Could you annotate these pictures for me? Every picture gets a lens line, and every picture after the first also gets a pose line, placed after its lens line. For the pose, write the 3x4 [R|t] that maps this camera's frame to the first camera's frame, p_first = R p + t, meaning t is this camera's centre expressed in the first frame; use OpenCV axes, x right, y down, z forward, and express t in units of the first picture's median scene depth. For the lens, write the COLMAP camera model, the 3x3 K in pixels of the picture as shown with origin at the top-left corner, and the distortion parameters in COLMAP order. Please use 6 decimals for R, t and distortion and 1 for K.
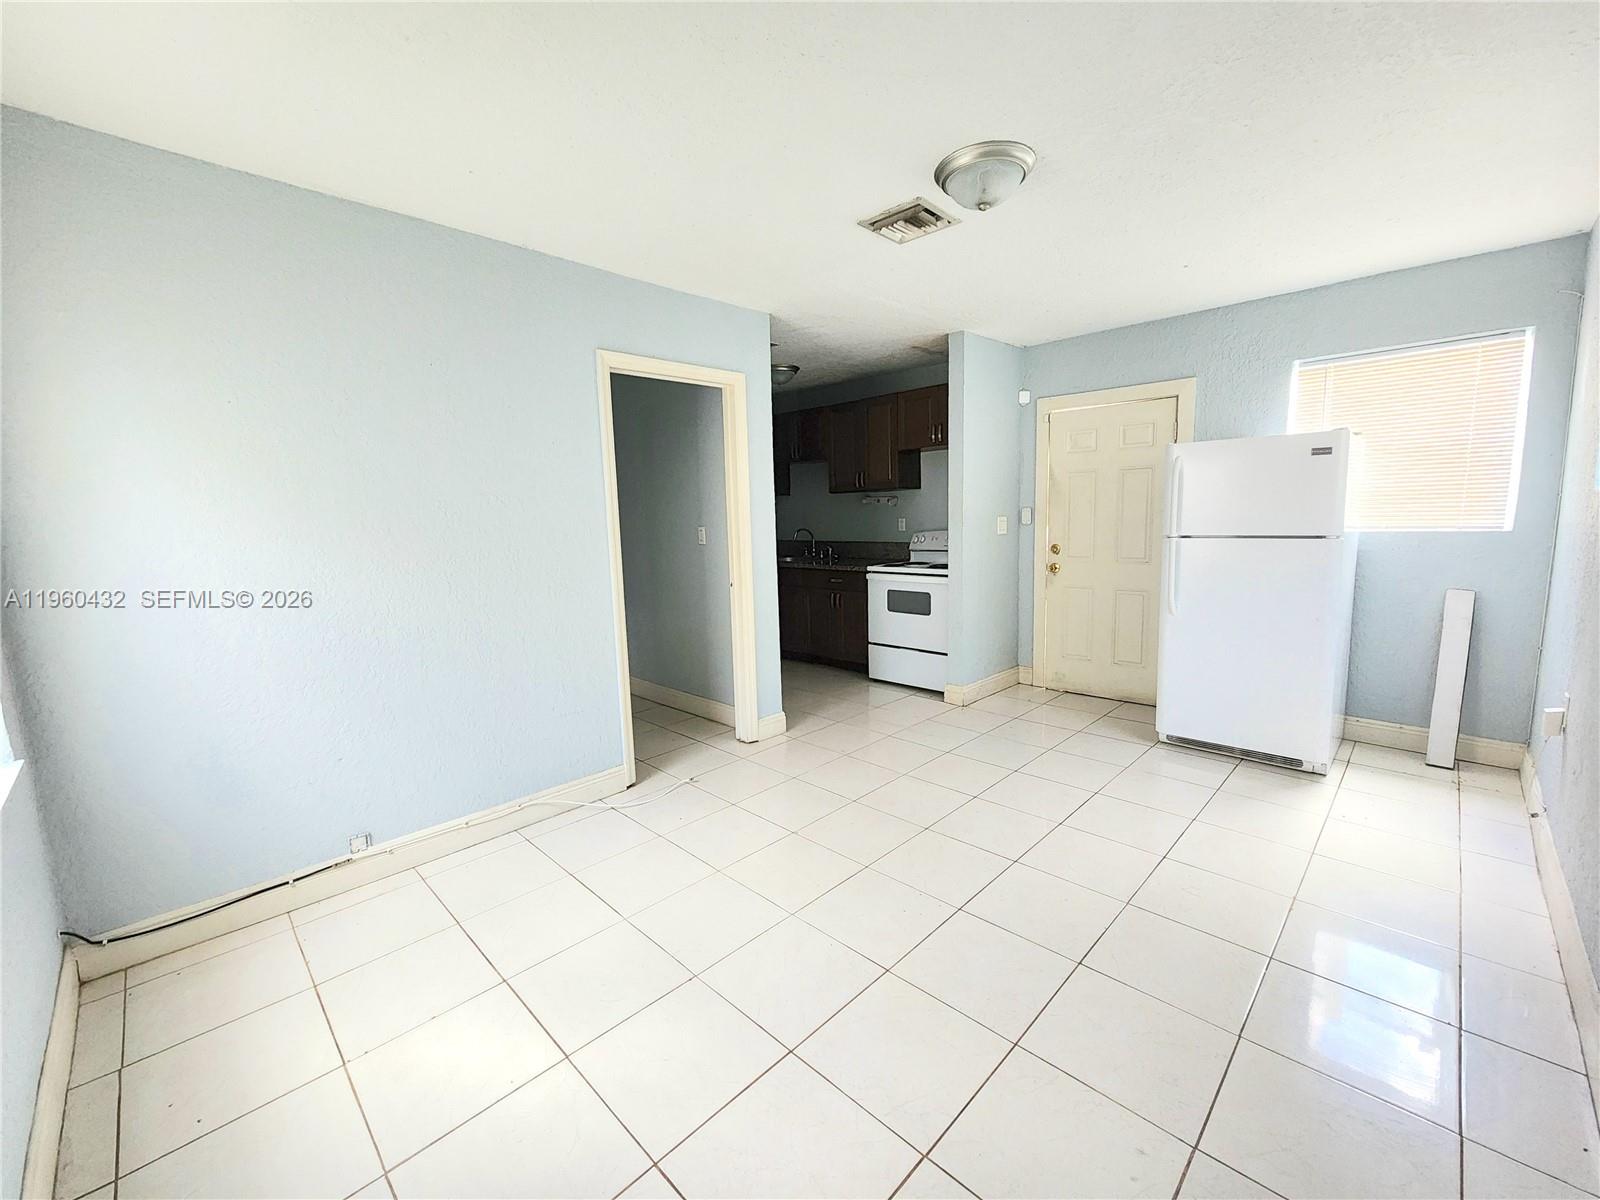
lens RADIAL K [[651.0, 0, 799.9], [0, 651.0, 587.7], [0, 0, 1]] dist [-0.000036, 0.000024]
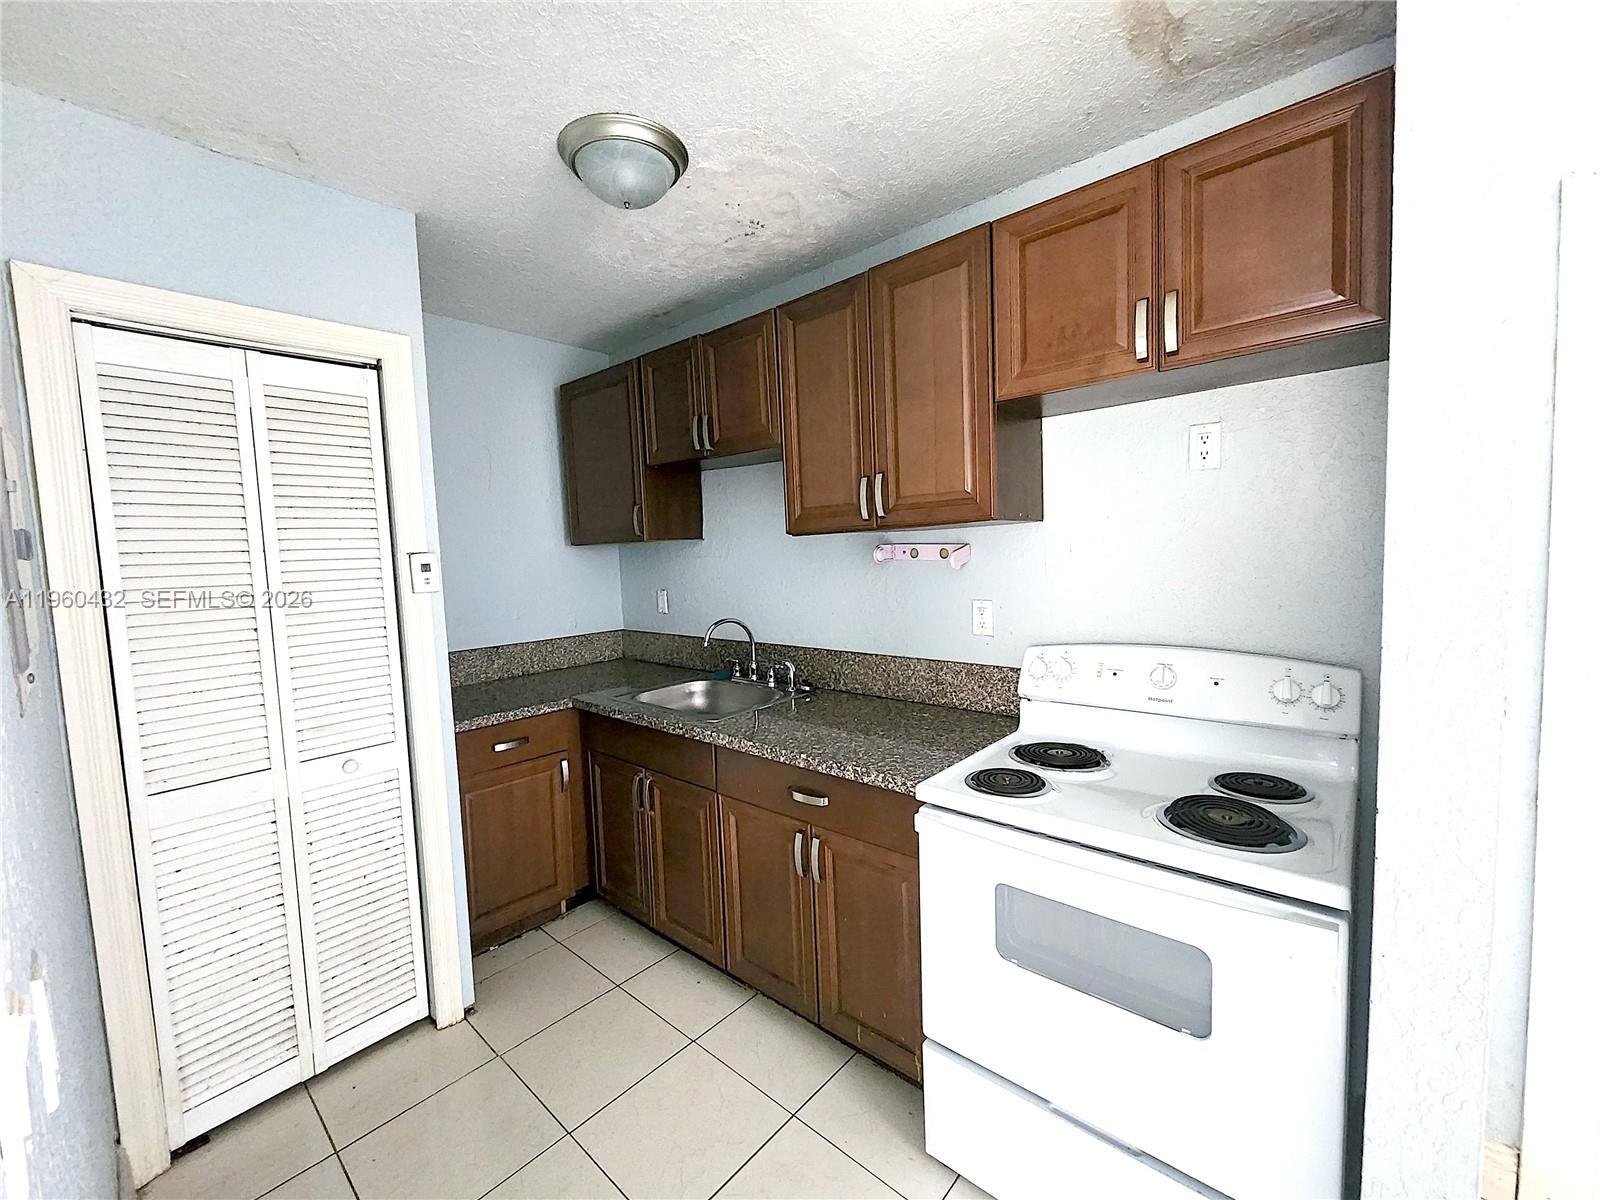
lens RADIAL K [[651.7, 0, 803.5], [0, 651.7, 599.1], [0, 0, 1]] dist [0.001042, 0.000056]
pose [[0.998263, -0.006009, 0.058606, 0.033558], [0.008816, 0.998820, -0.047751, -0.092273], [-0.058250, 0.048185, 0.997138, 0.645337]]
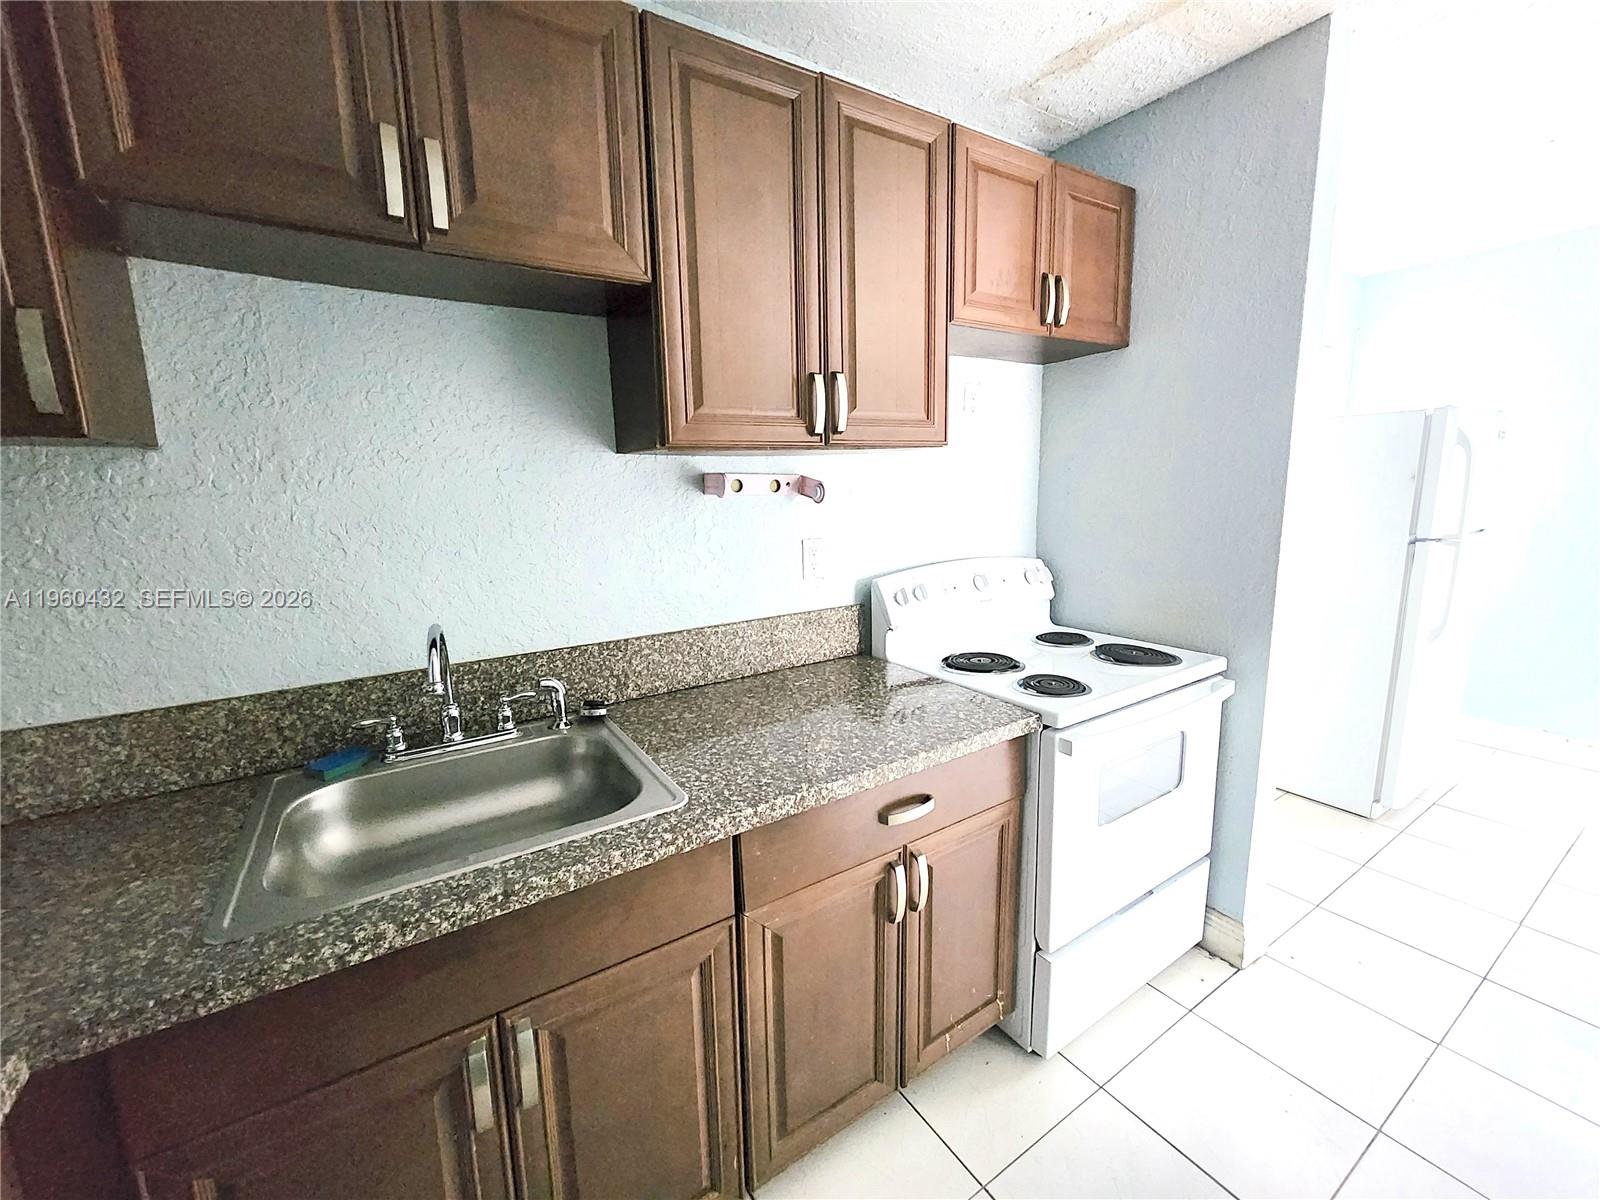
lens RADIAL K [[651.7, 0, 803.5], [0, 651.7, 599.1], [0, 0, 1]] dist [0.001042, 0.000056]
pose [[0.211422, -0.144192, 0.966700, -0.169902], [0.135867, 0.983791, 0.117026, -0.117845], [-0.967905, 0.106601, 0.227586, 0.942891]]
